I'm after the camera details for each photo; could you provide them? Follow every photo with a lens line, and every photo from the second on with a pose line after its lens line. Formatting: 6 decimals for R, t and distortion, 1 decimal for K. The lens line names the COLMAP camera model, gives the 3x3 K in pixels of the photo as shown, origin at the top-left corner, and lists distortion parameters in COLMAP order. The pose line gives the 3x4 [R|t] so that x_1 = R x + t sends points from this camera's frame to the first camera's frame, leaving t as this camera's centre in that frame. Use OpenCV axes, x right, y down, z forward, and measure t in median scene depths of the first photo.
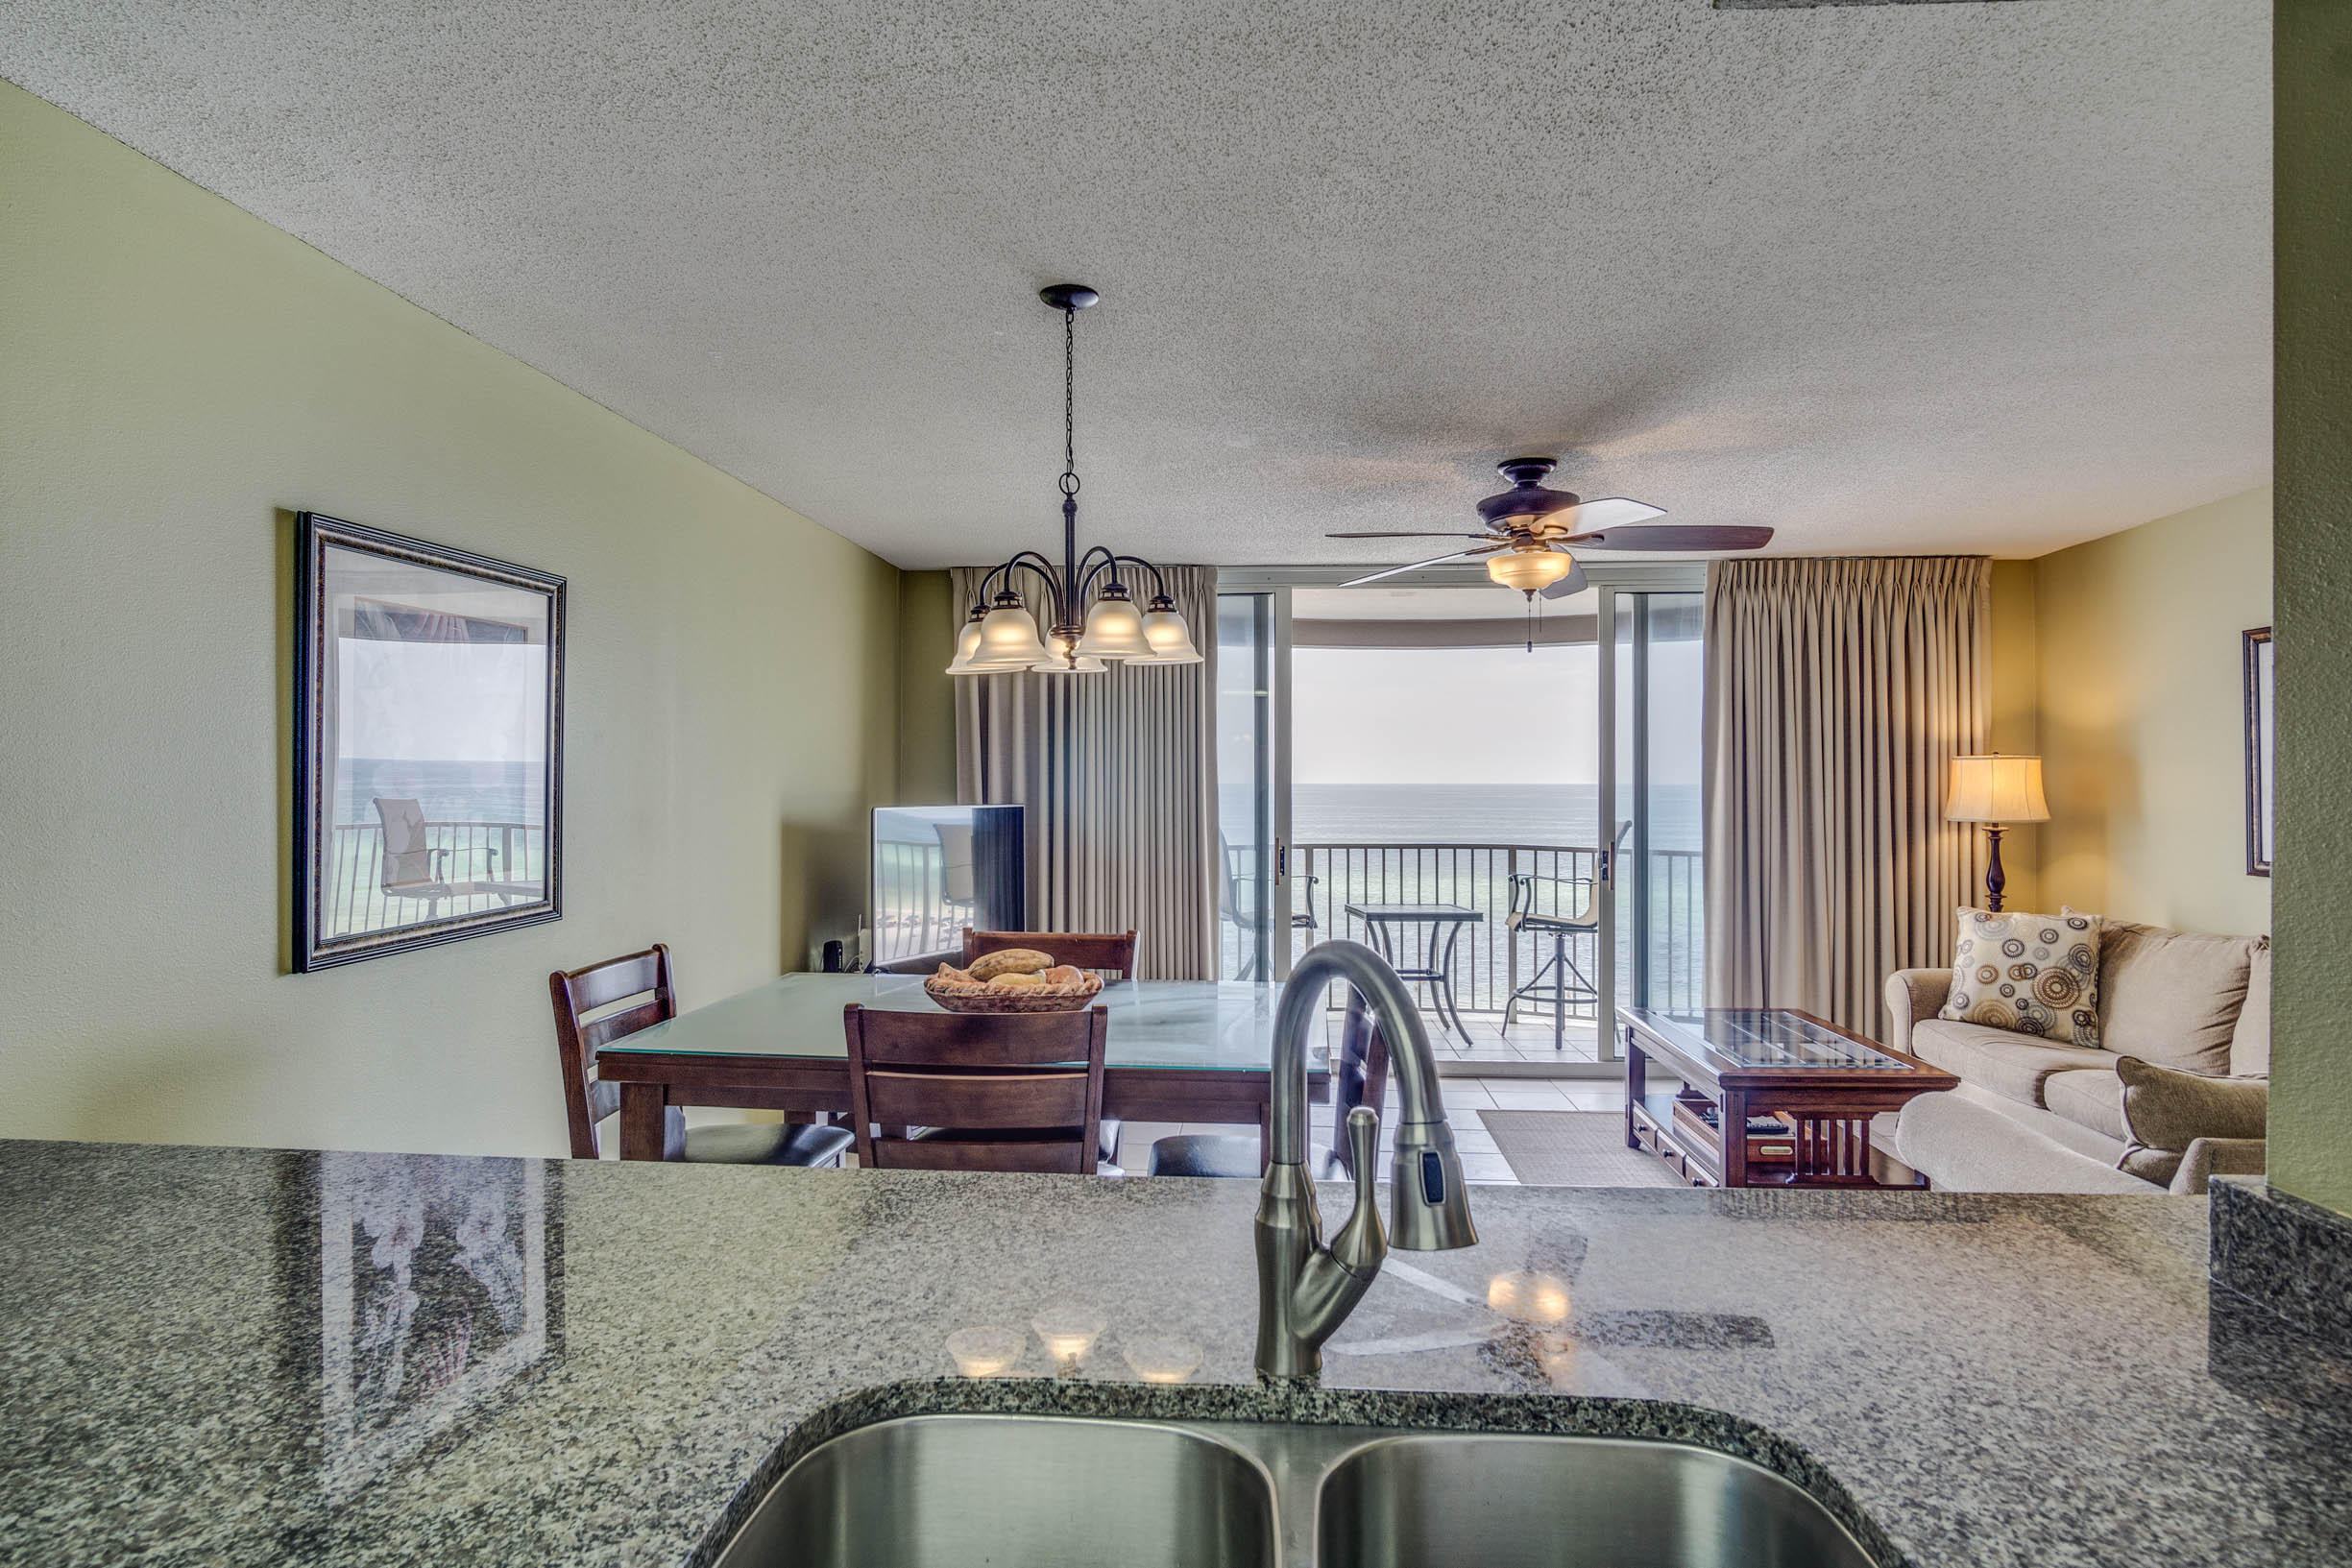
lens RADIAL K [[1261.9, 0, 1145.7], [0, 1261.9, 776.0], [0, 0, 1]] dist [-0.034721, 0.009842]
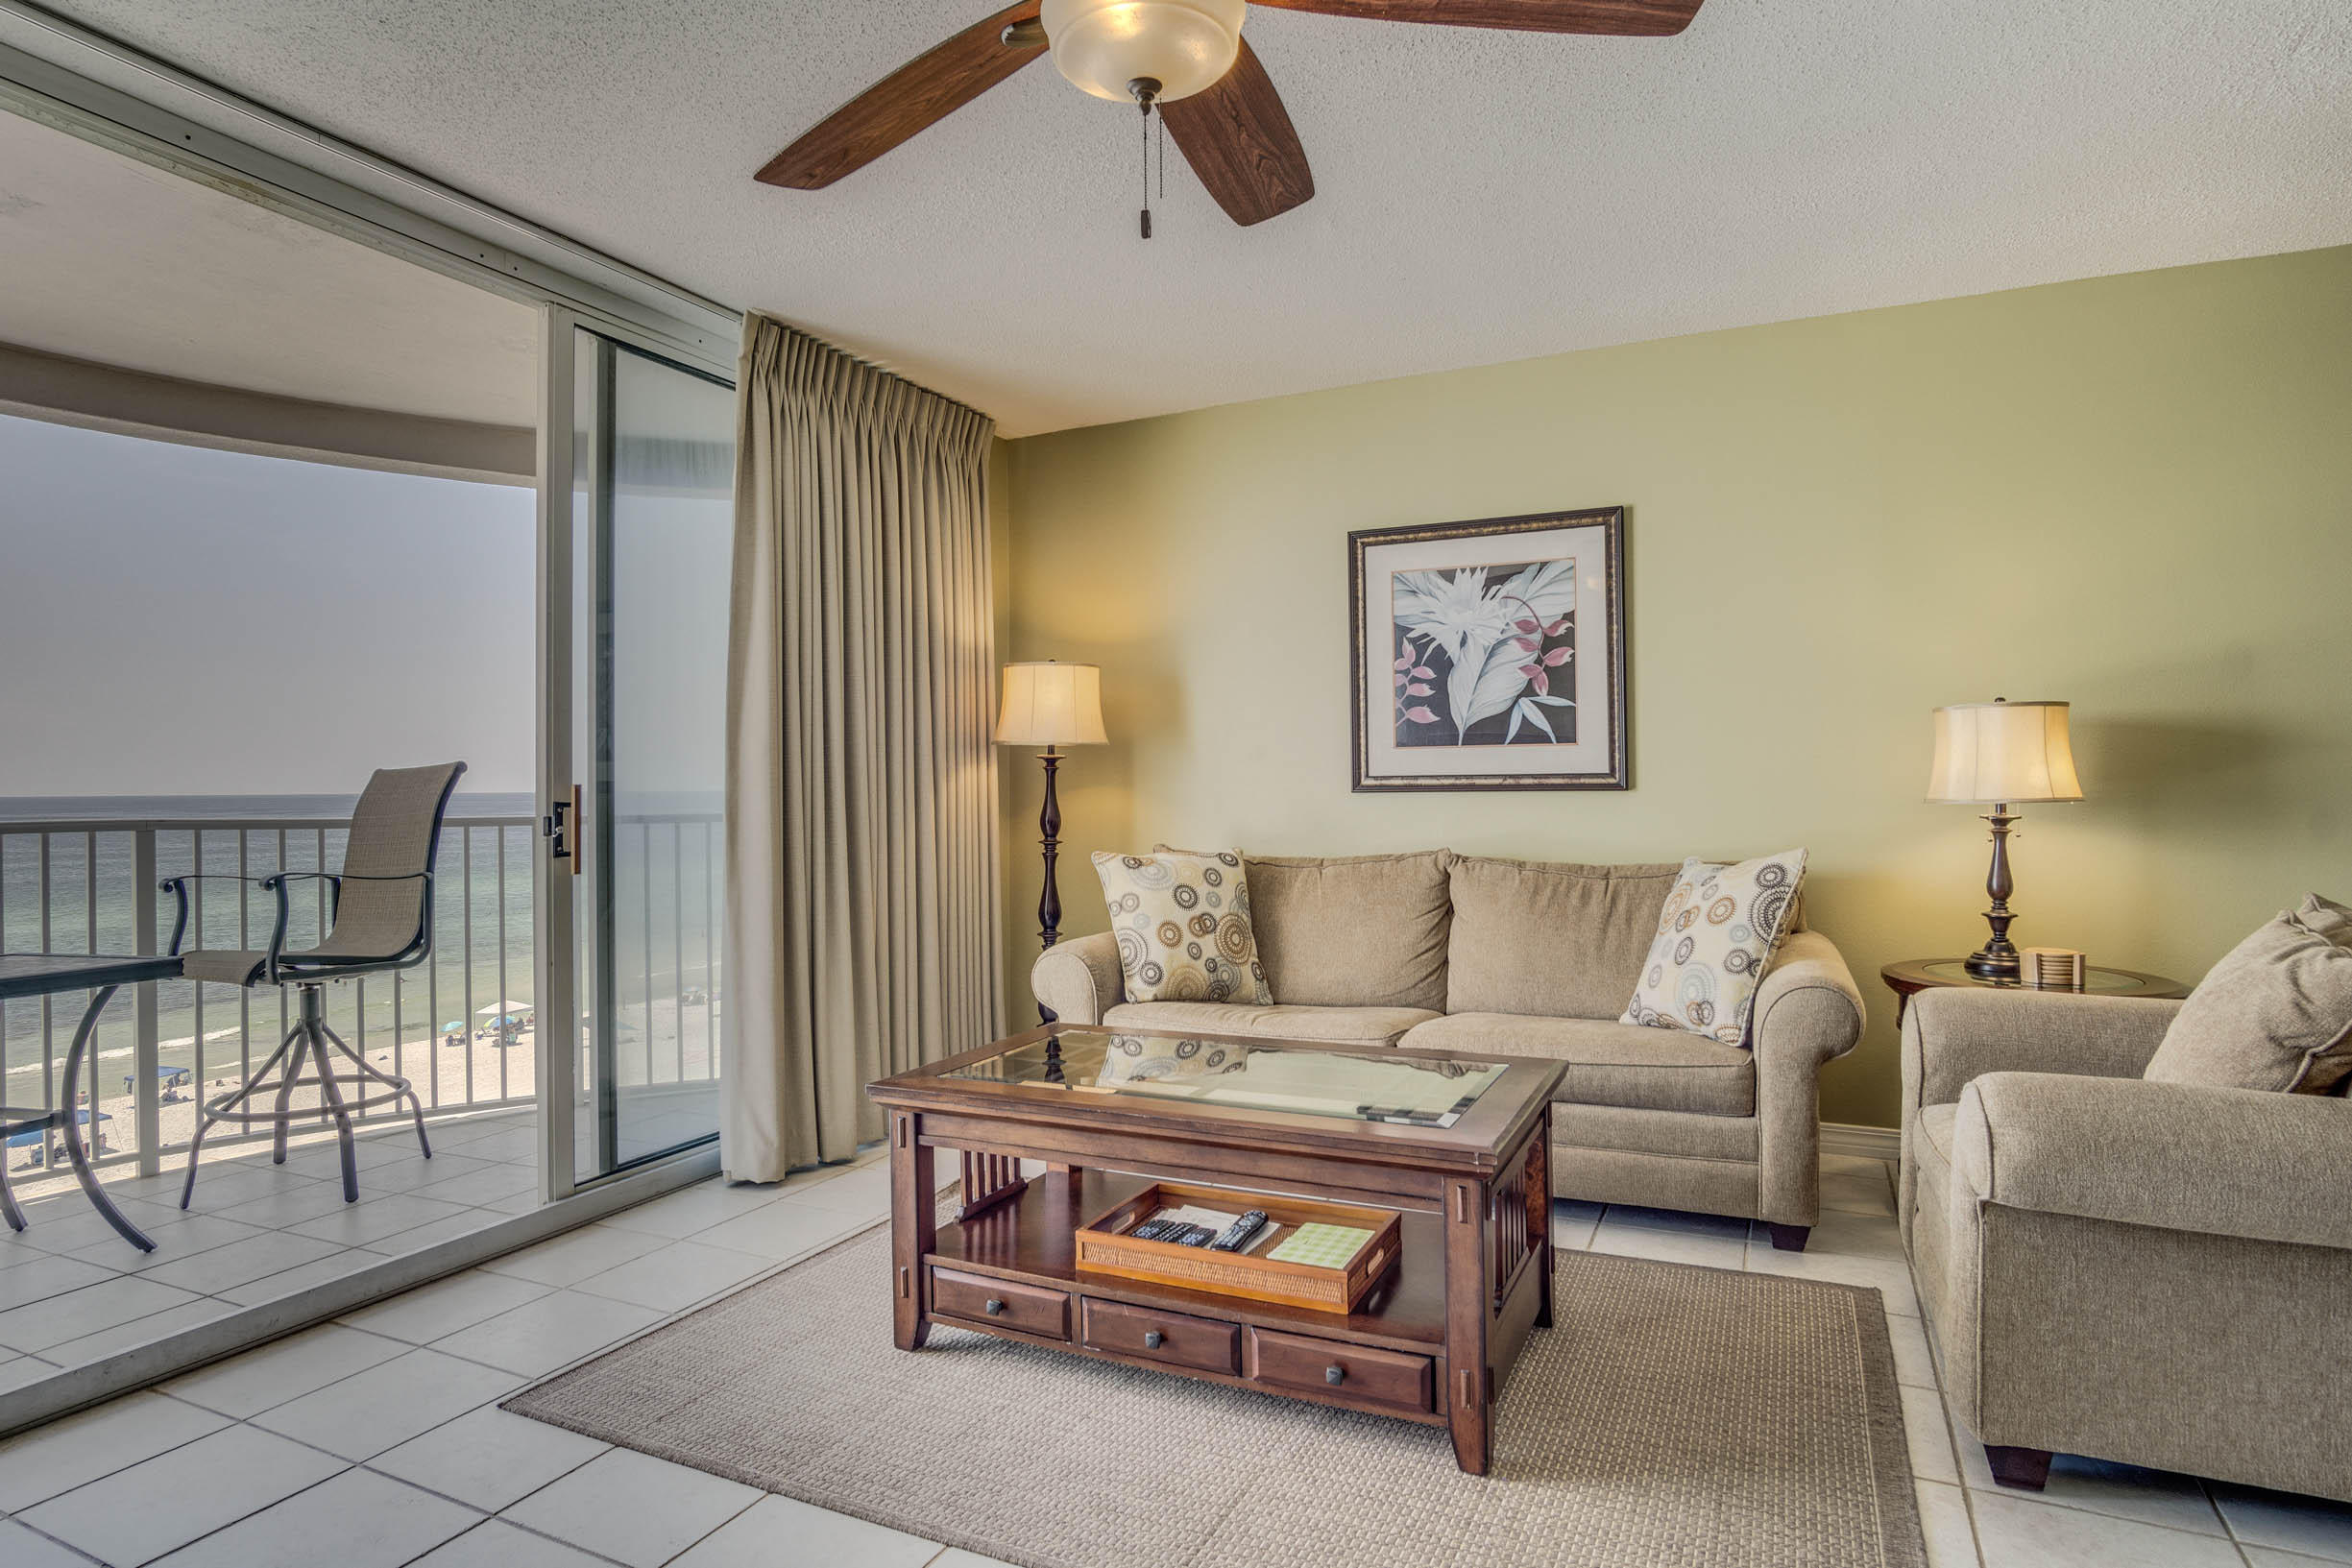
lens RADIAL K [[1295.7, 0, 1178.7], [0, 1295.7, 768.2], [0, 0, 1]] dist [-0.037516, 0.011591]
pose [[0.366454, 0.002085, 0.930434, -0.058351], [0.005720, 0.999974, -0.004493, 0.058021], [-0.930419, 0.006969, 0.366432, 0.665681]]
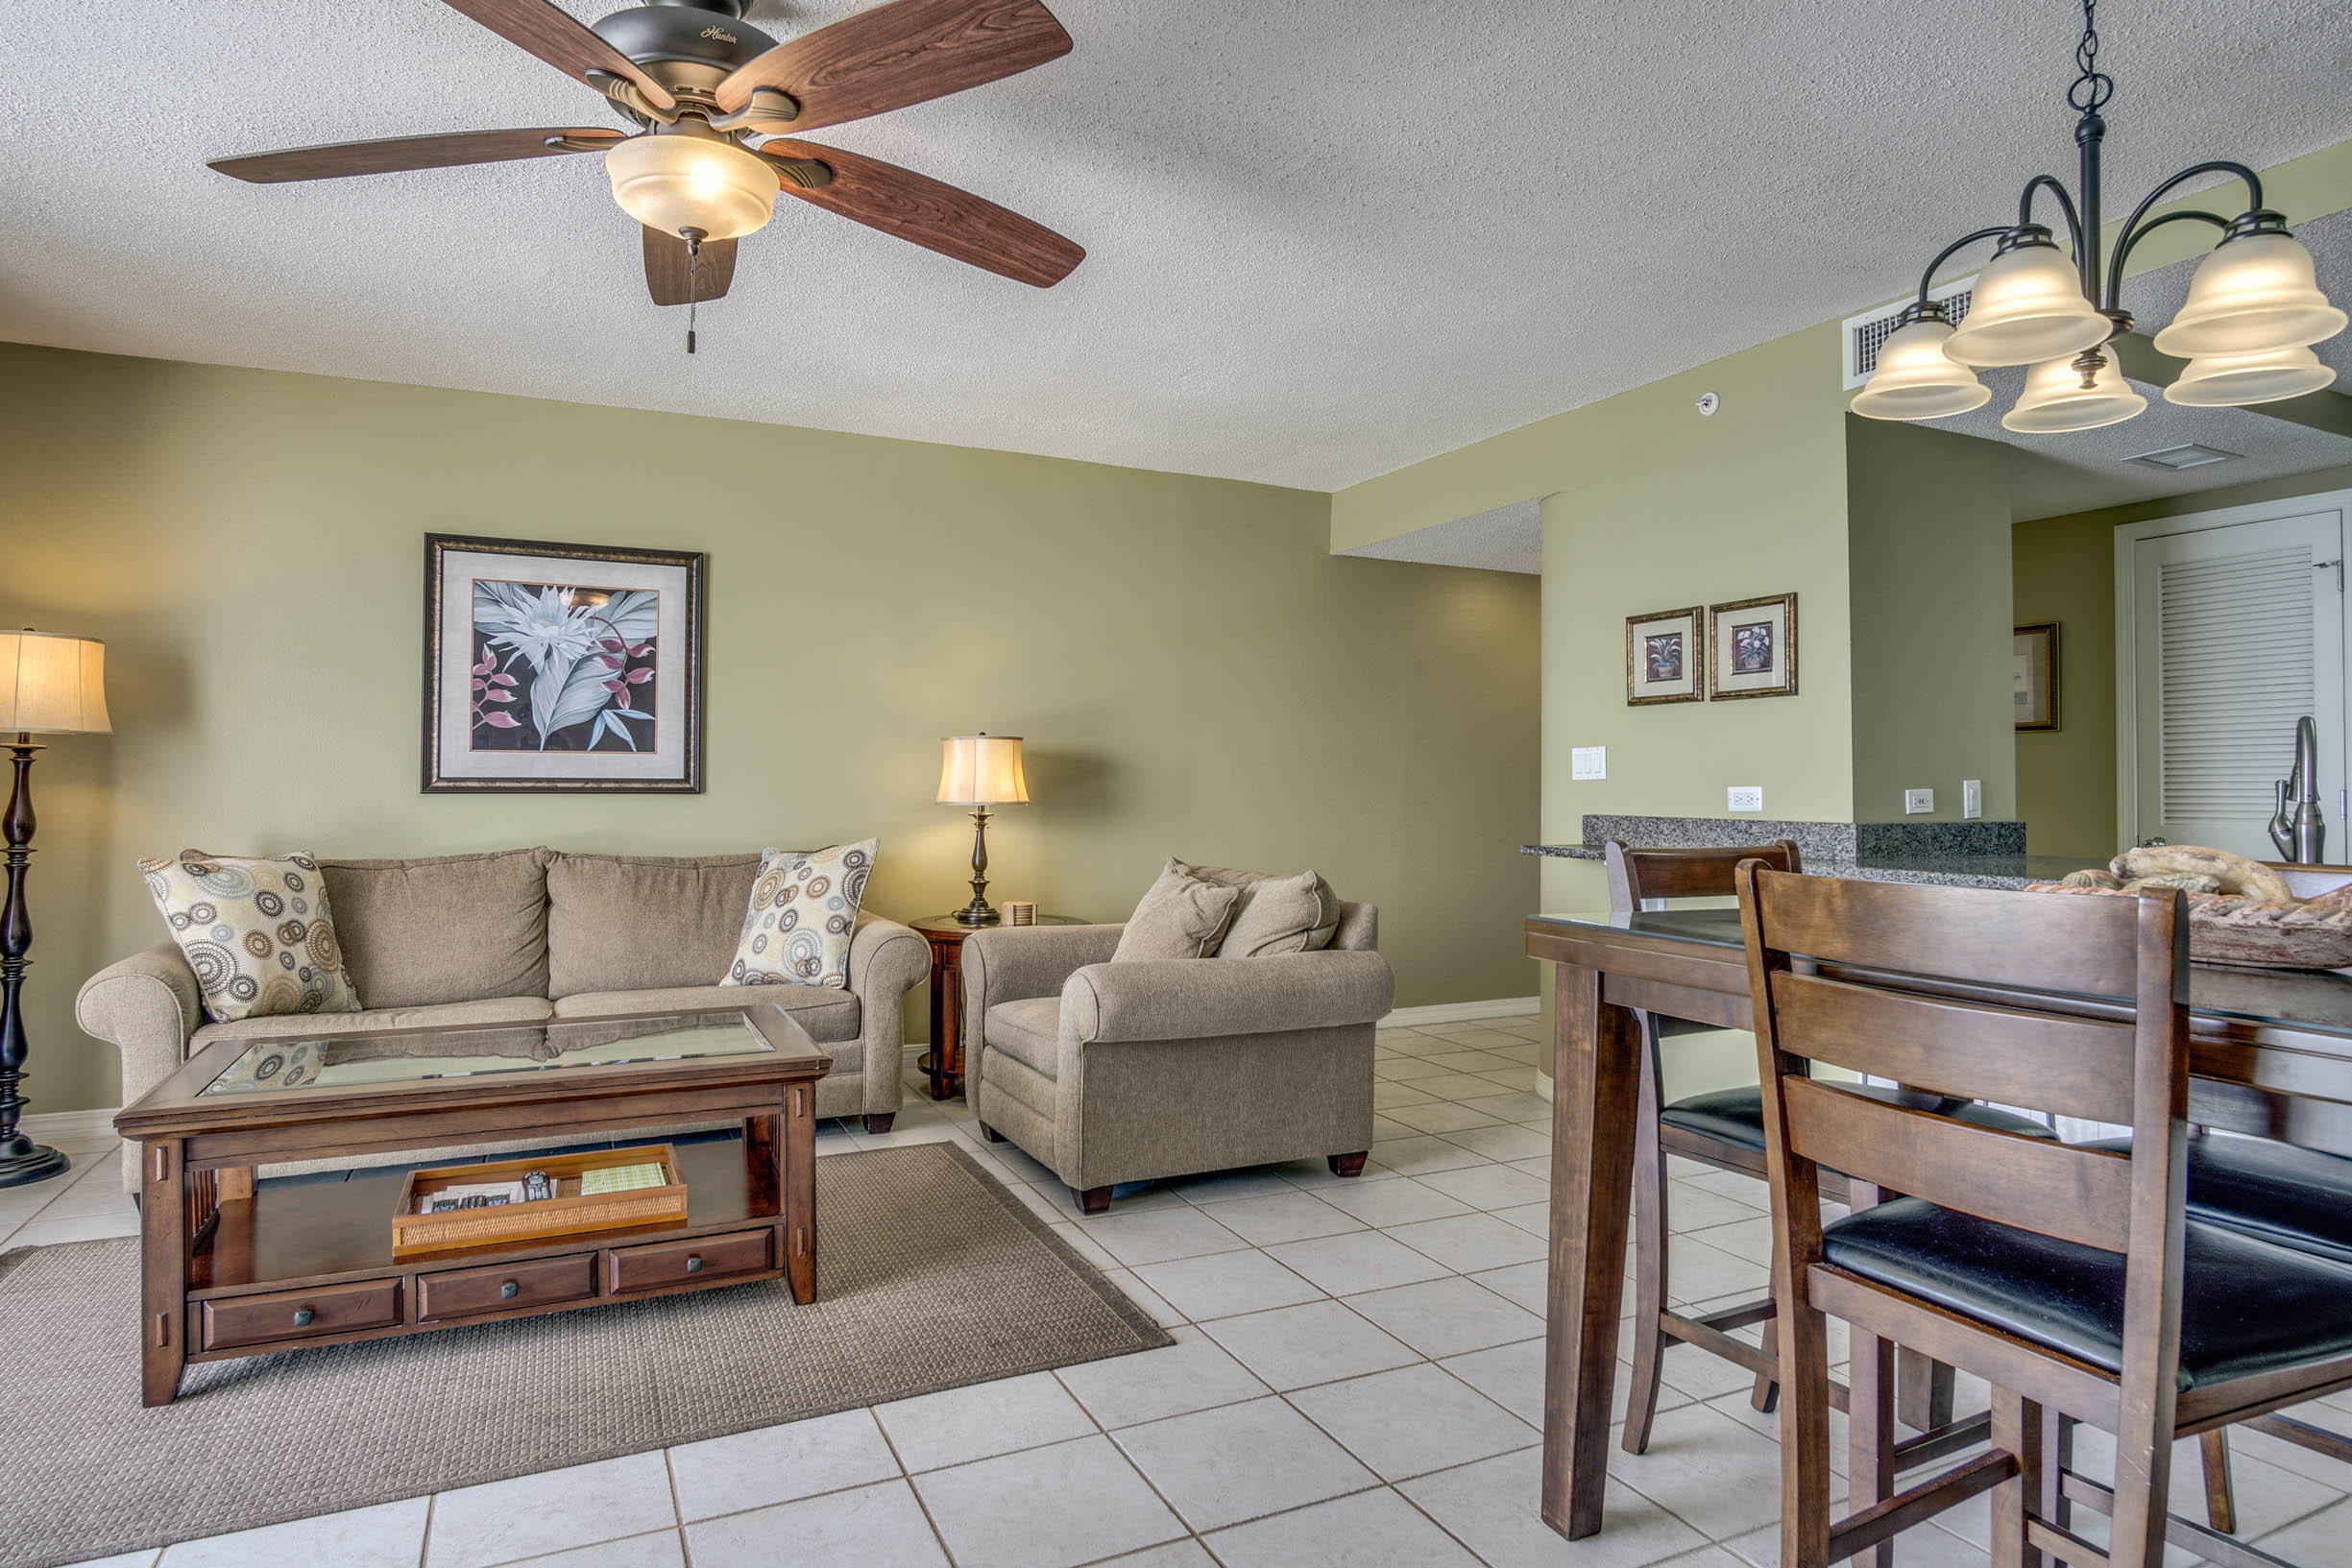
lens RADIAL K [[1274.2, 0, 1133.6], [0, 1274.2, 781.5], [0, 0, 1]] dist [-0.036512, 0.011260]
pose [[-0.476350, -0.003631, 0.879248, -0.175471], [-0.013363, 0.999906, -0.003111, 0.059267], [-0.879154, -0.013231, -0.476354, 0.855870]]
